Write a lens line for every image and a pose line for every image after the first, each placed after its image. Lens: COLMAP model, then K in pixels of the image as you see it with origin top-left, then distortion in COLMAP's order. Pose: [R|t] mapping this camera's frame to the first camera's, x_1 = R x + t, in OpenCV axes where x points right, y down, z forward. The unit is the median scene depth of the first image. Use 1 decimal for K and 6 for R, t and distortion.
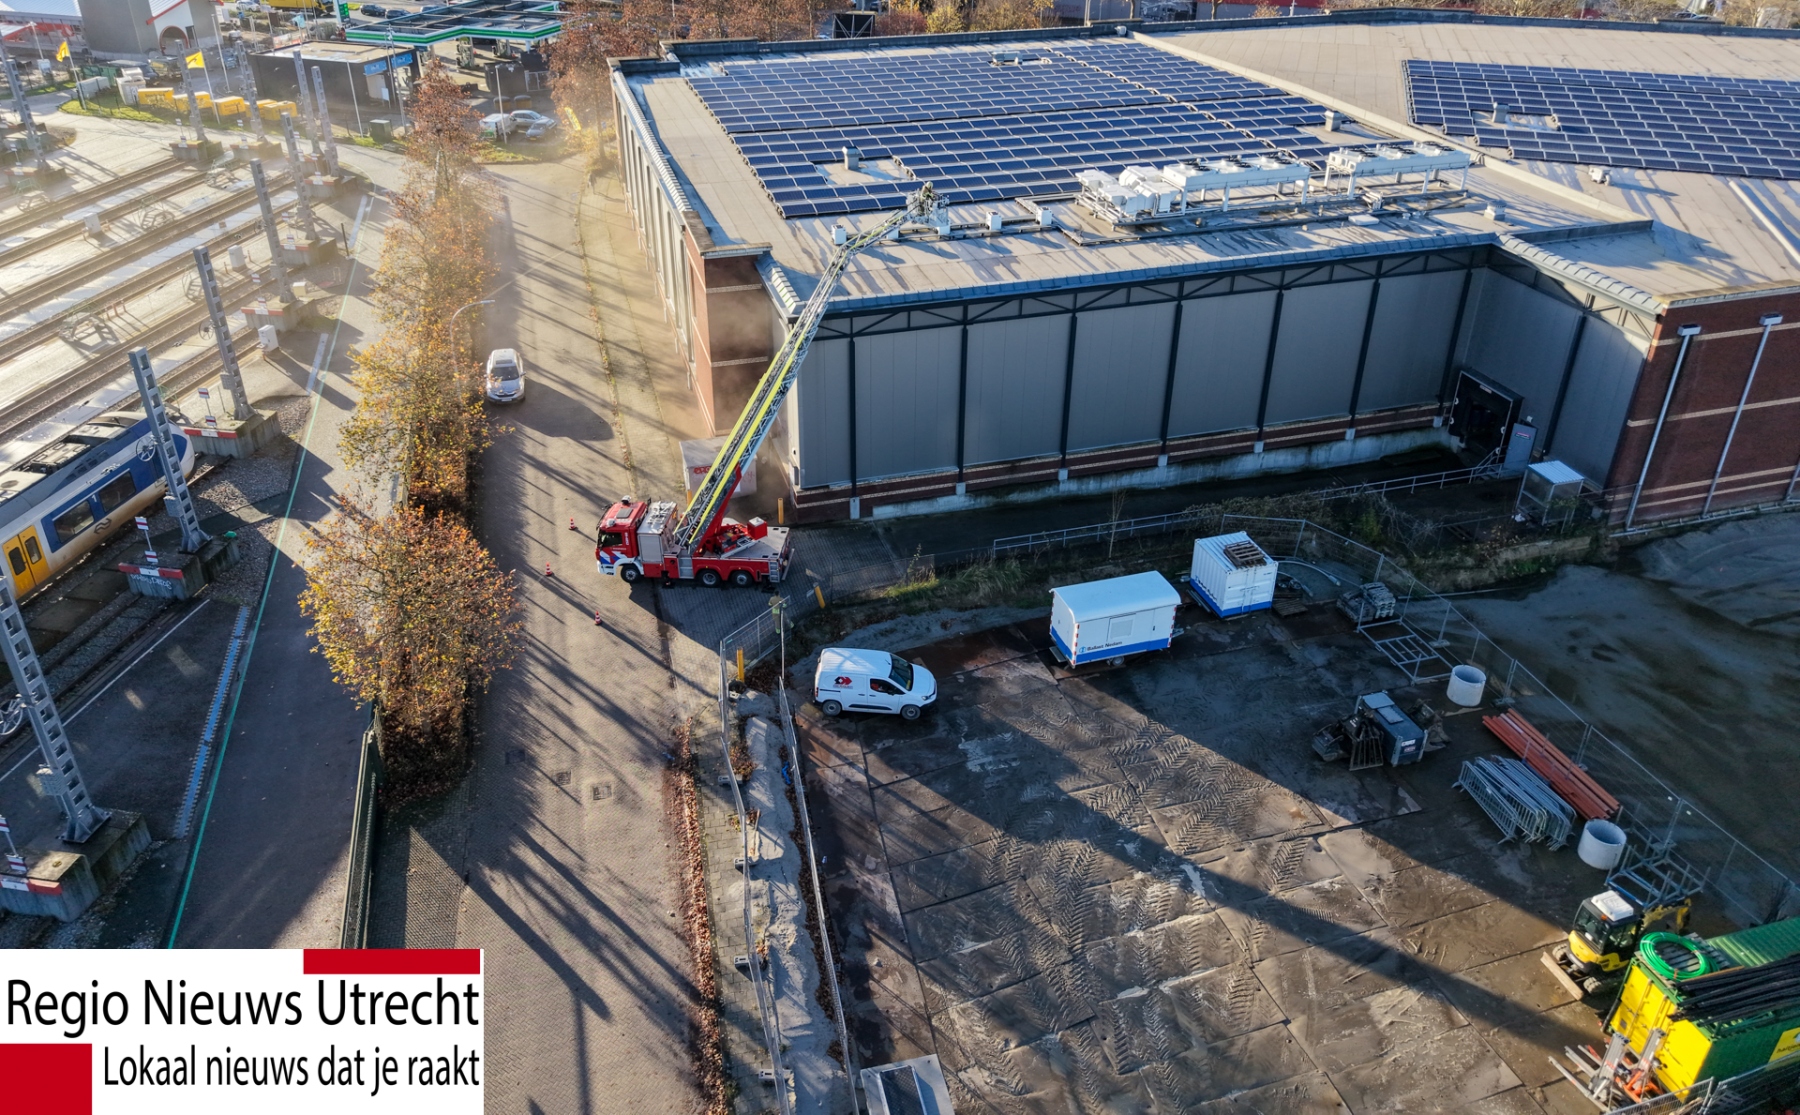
lens RADIAL K [[1248.0, 0, 866.5], [0, 1248.0, 414.4], [0, 0, 1]] dist [0.022737, -0.023878]
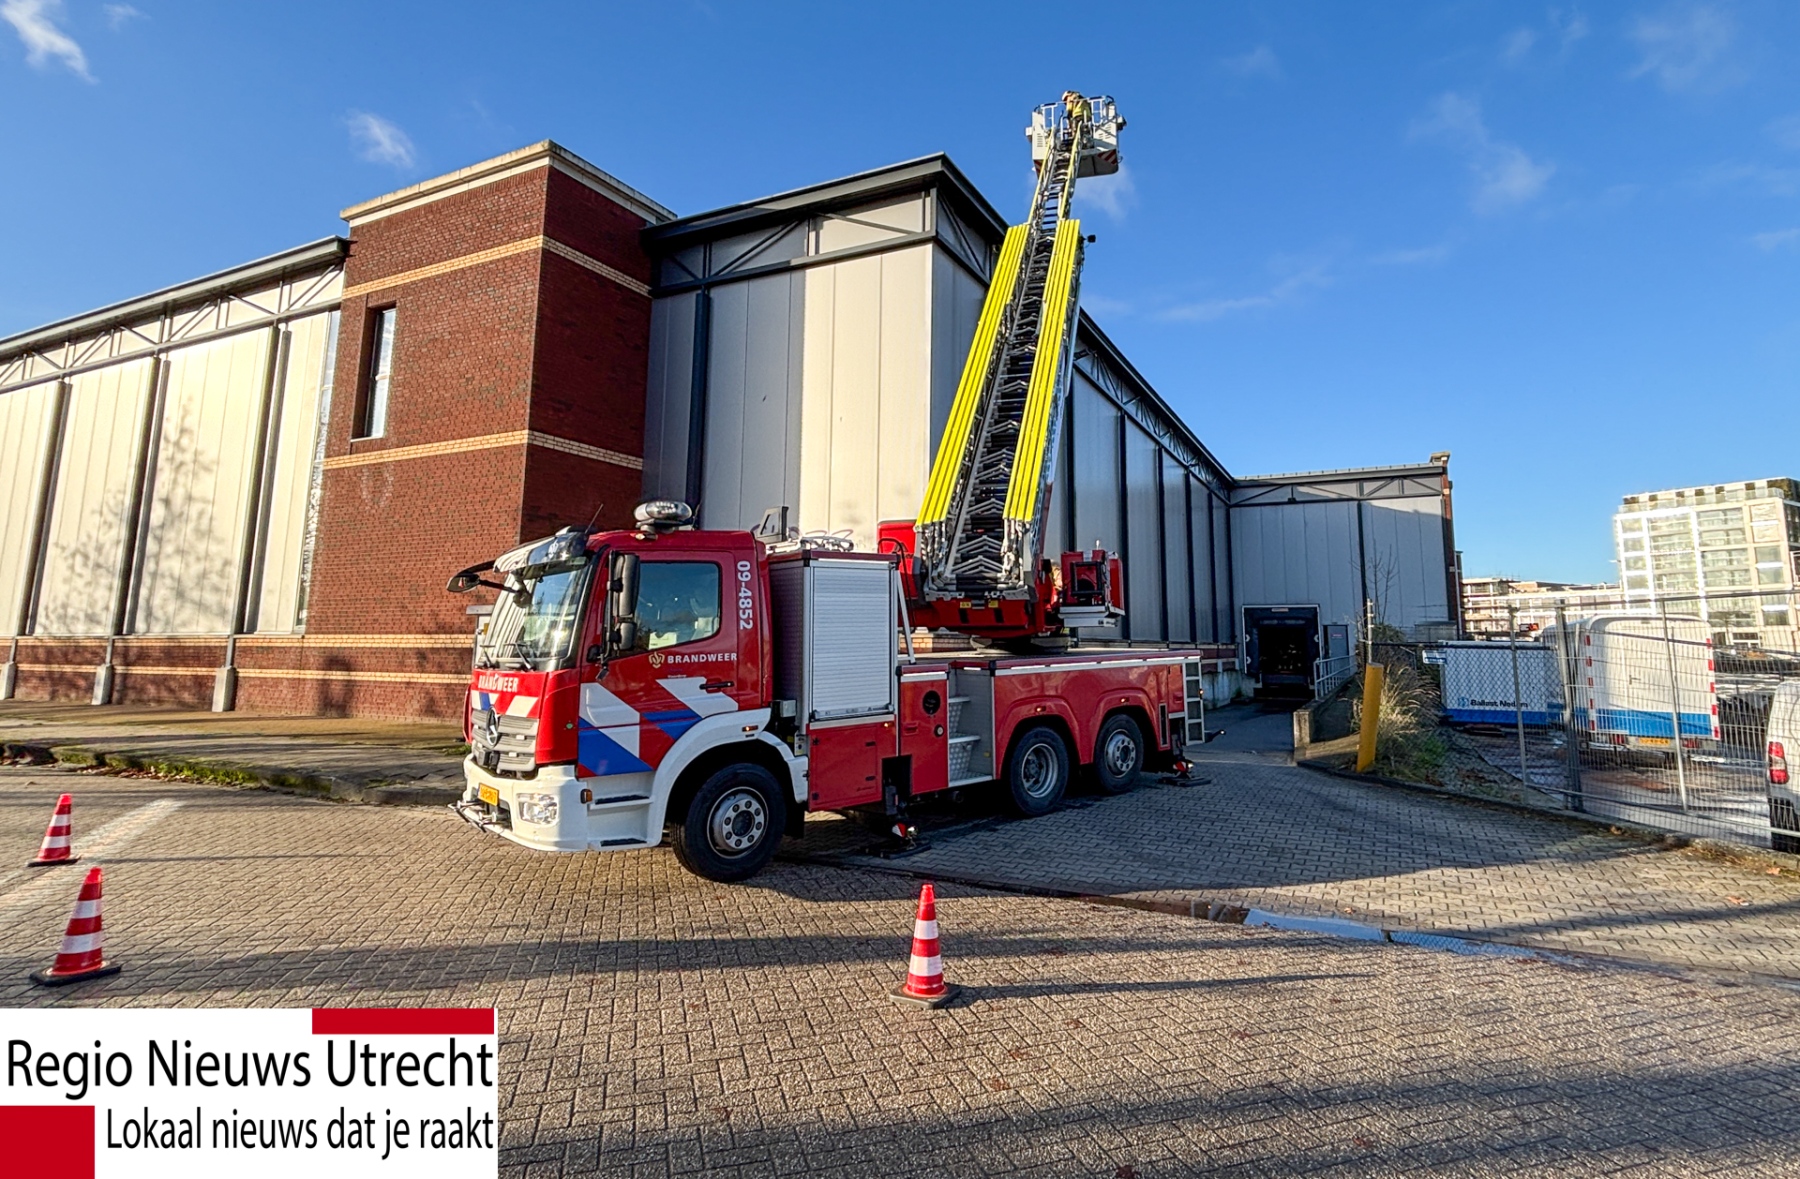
lens RADIAL K [[892.4, 0, 963.1], [0, 892.4, 522.6], [0, 0, 1]] dist [0.008083, -0.004188]
pose [[0.653873, 0.106420, 0.749083, -0.271835], [0.332952, 0.848568, -0.411188, 0.156942], [-0.679406, 0.518273, 0.519423, 0.886907]]
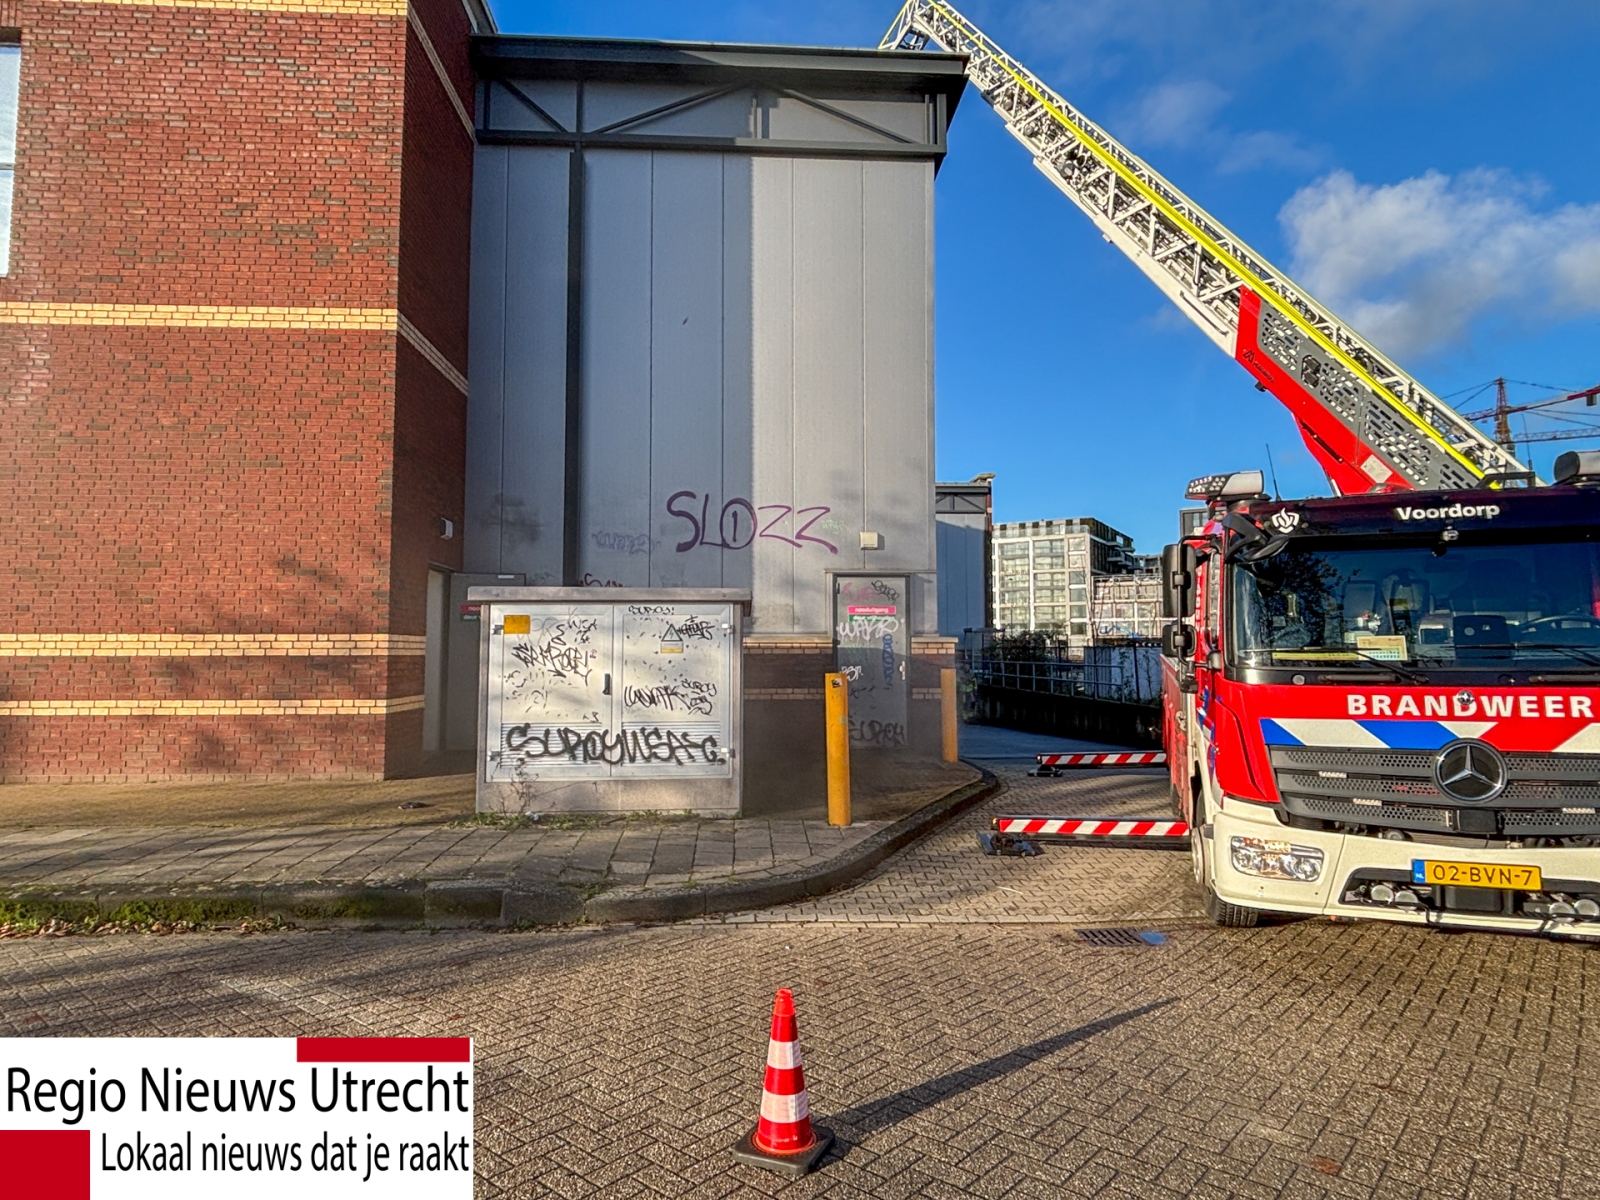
lens RADIAL K [[933.9, 0, 790.8], [0, 933.9, 596.5], [0, 0, 1]] dist [0.005139, -0.000328]
pose [[0.210816, 0.059989, 0.975683, -0.312831], [0.437372, 0.886846, -0.149030, 0.083747], [-0.874221, 0.458154, 0.160724, 1.036541]]
